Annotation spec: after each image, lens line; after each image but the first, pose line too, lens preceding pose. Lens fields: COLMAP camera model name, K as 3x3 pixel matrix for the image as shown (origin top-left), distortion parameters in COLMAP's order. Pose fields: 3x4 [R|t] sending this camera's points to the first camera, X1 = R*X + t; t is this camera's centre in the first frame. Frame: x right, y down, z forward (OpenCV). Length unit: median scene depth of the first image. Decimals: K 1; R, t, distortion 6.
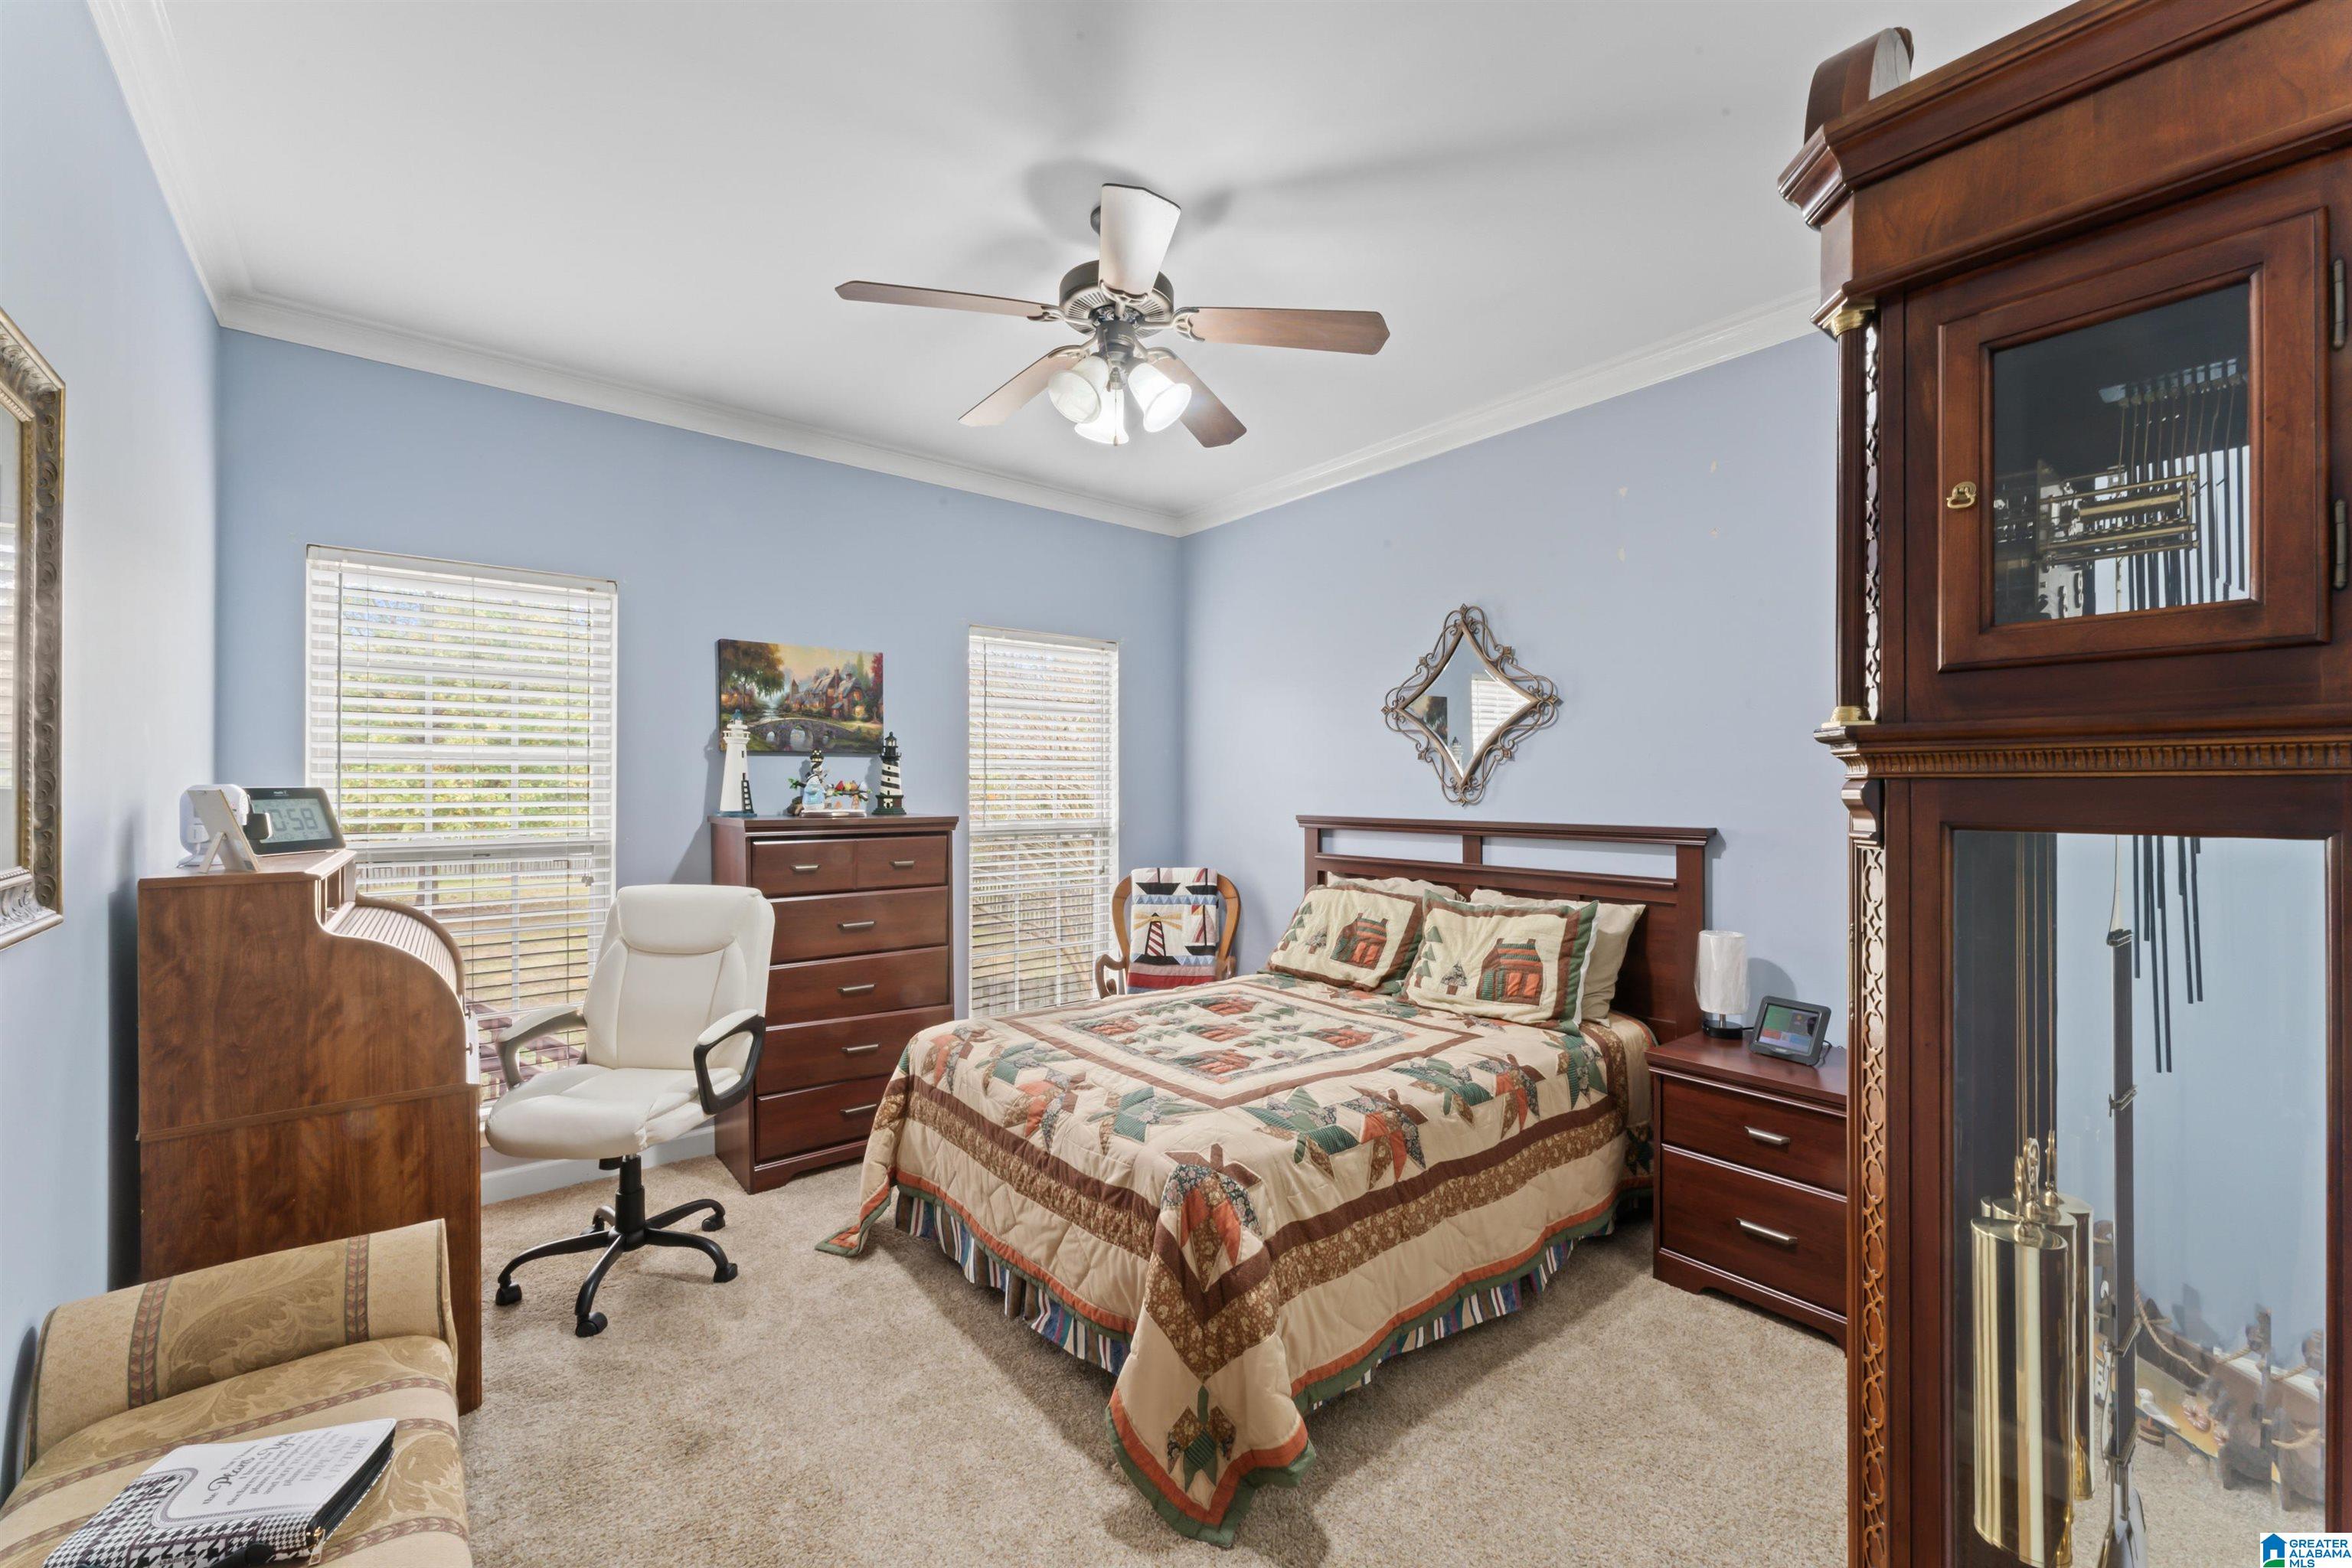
lens RADIAL K [[941.2, 0, 1181.6], [0, 941.2, 781.9], [0, 0, 1]] dist [-0.001922, -0.000064]
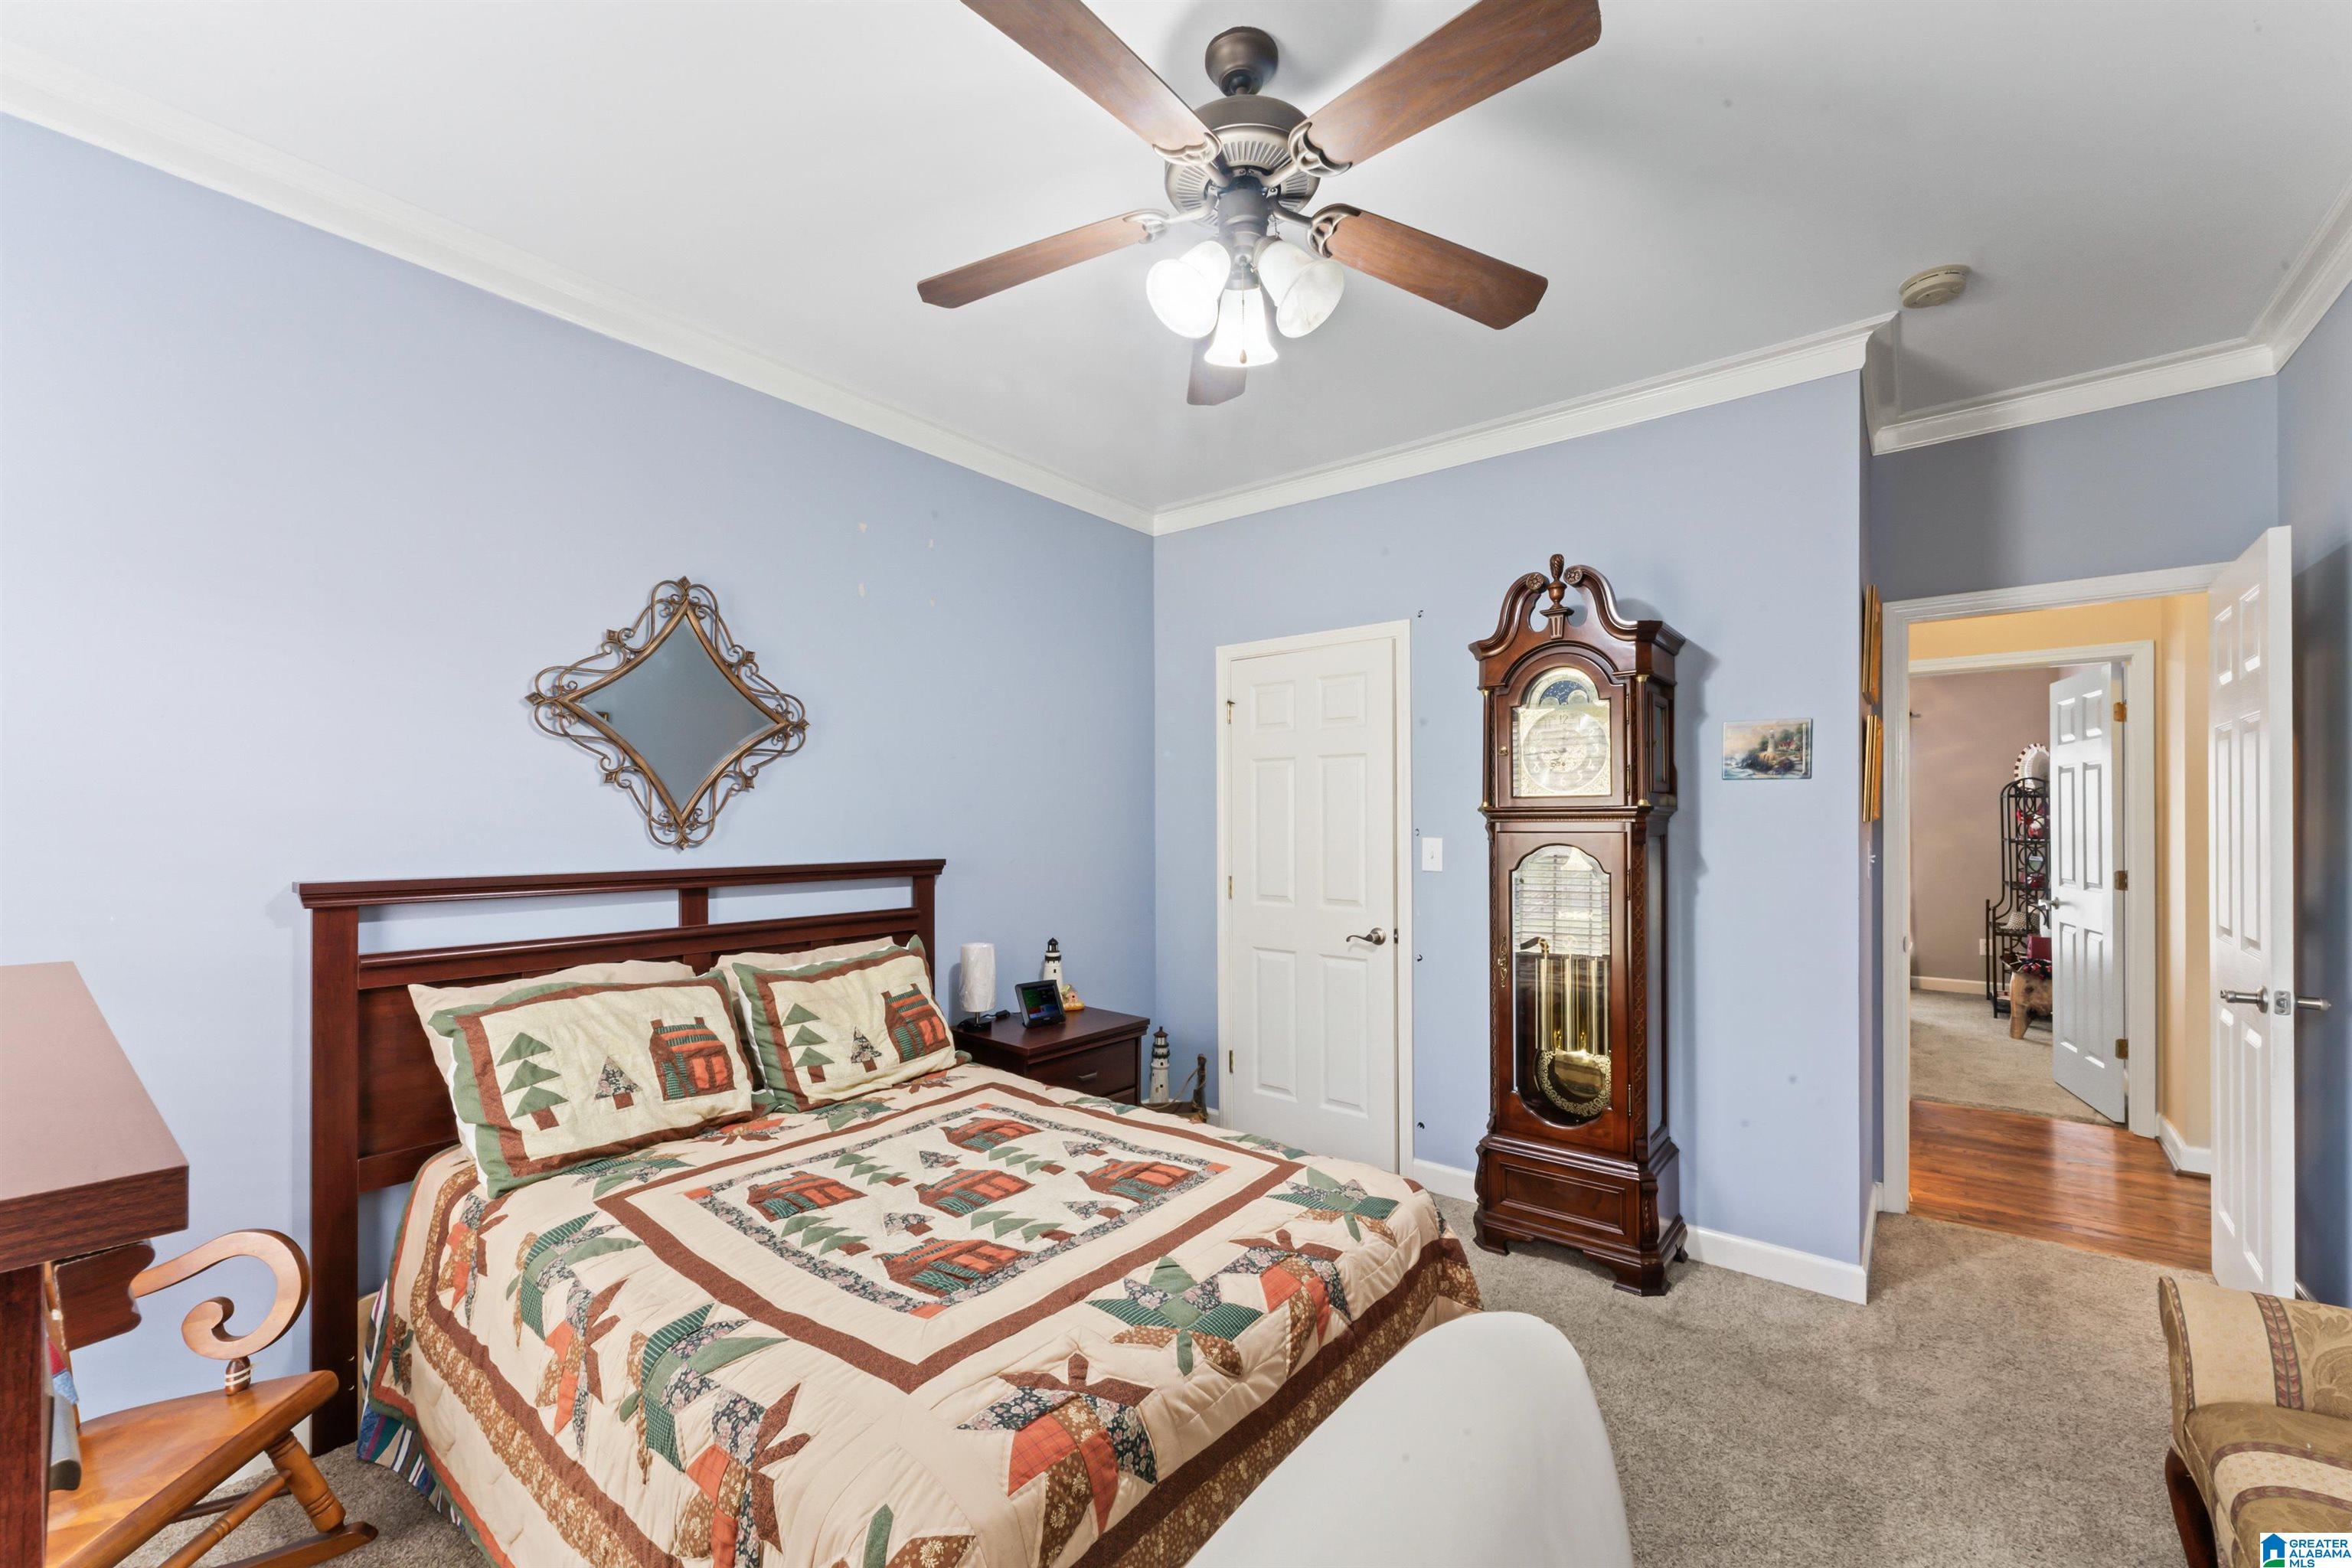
lens RADIAL K [[941.2, 0, 1177.8], [0, 941.2, 790.9], [0, 0, 1]] dist [-0.001922, -0.000064]
pose [[-0.199012, 0.030734, 0.979515, -0.586313], [0.000198, 0.999509, -0.031321, 0.003899], [-0.979997, -0.006039, -0.198921, 0.895306]]
